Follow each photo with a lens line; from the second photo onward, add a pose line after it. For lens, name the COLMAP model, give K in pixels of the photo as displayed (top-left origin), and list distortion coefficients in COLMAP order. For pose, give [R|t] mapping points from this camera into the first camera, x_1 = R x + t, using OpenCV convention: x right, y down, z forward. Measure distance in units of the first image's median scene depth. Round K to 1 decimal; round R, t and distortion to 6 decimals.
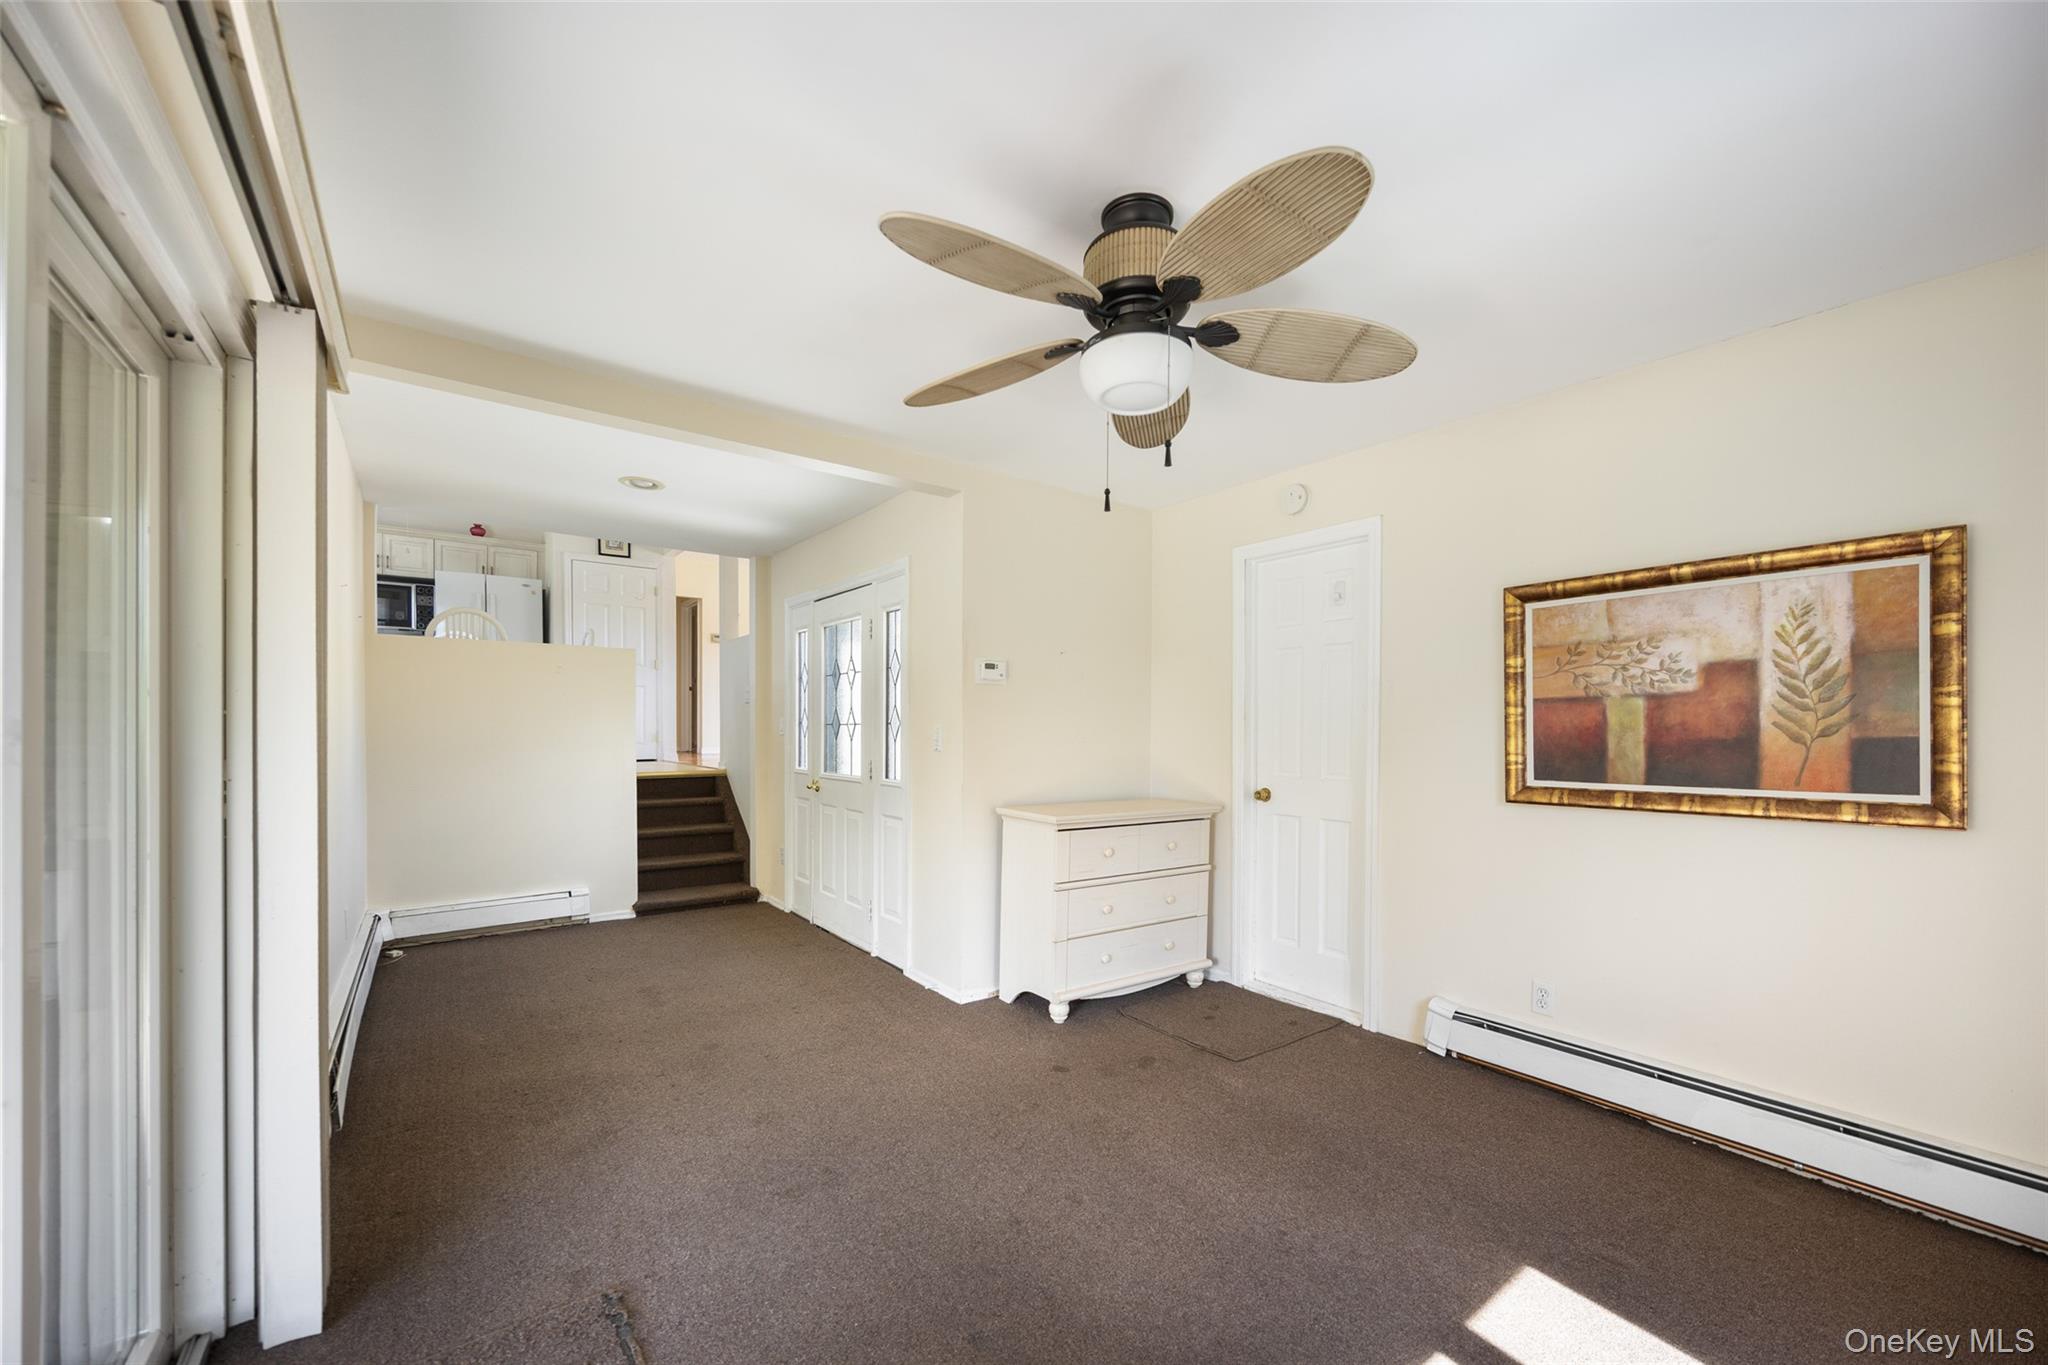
lens RADIAL K [[794.4, 0, 1025.2], [0, 794.4, 733.1], [0, 0, 1]] dist [0.000071, -0.000018]
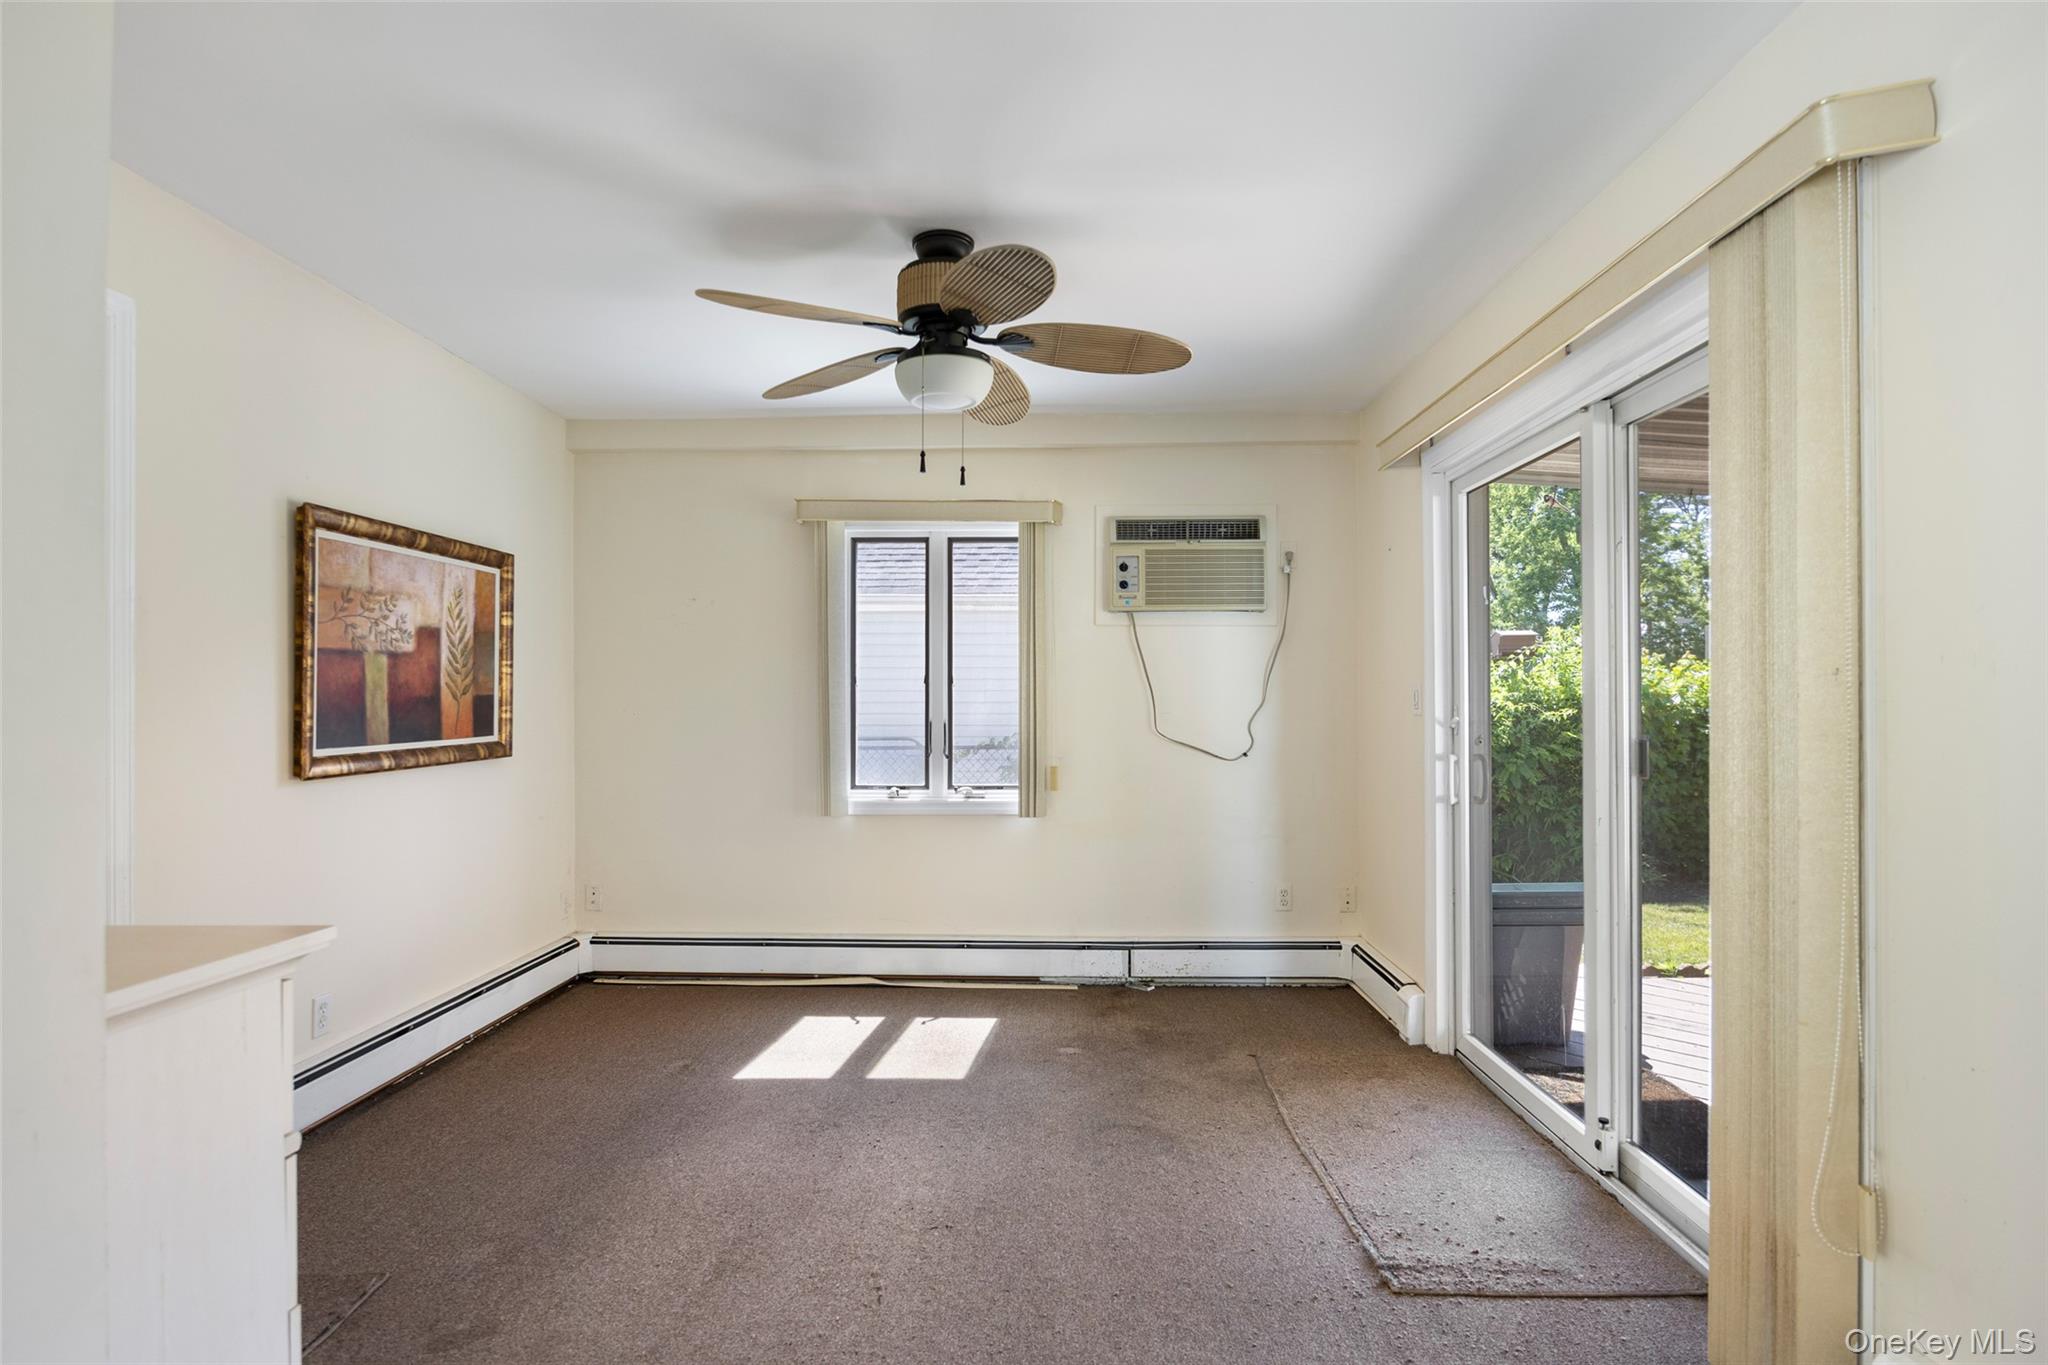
lens RADIAL K [[1035.6, 0, 1025.8], [0, 1035.6, 699.3], [0, 0, 1]] dist [0.001202, 0.000309]
pose [[-0.788618, -0.002931, 0.614877, -0.649536], [-0.001315, 0.999994, 0.003081, 0.005353], [-0.614882, 0.001621, -0.788617, 1.560962]]
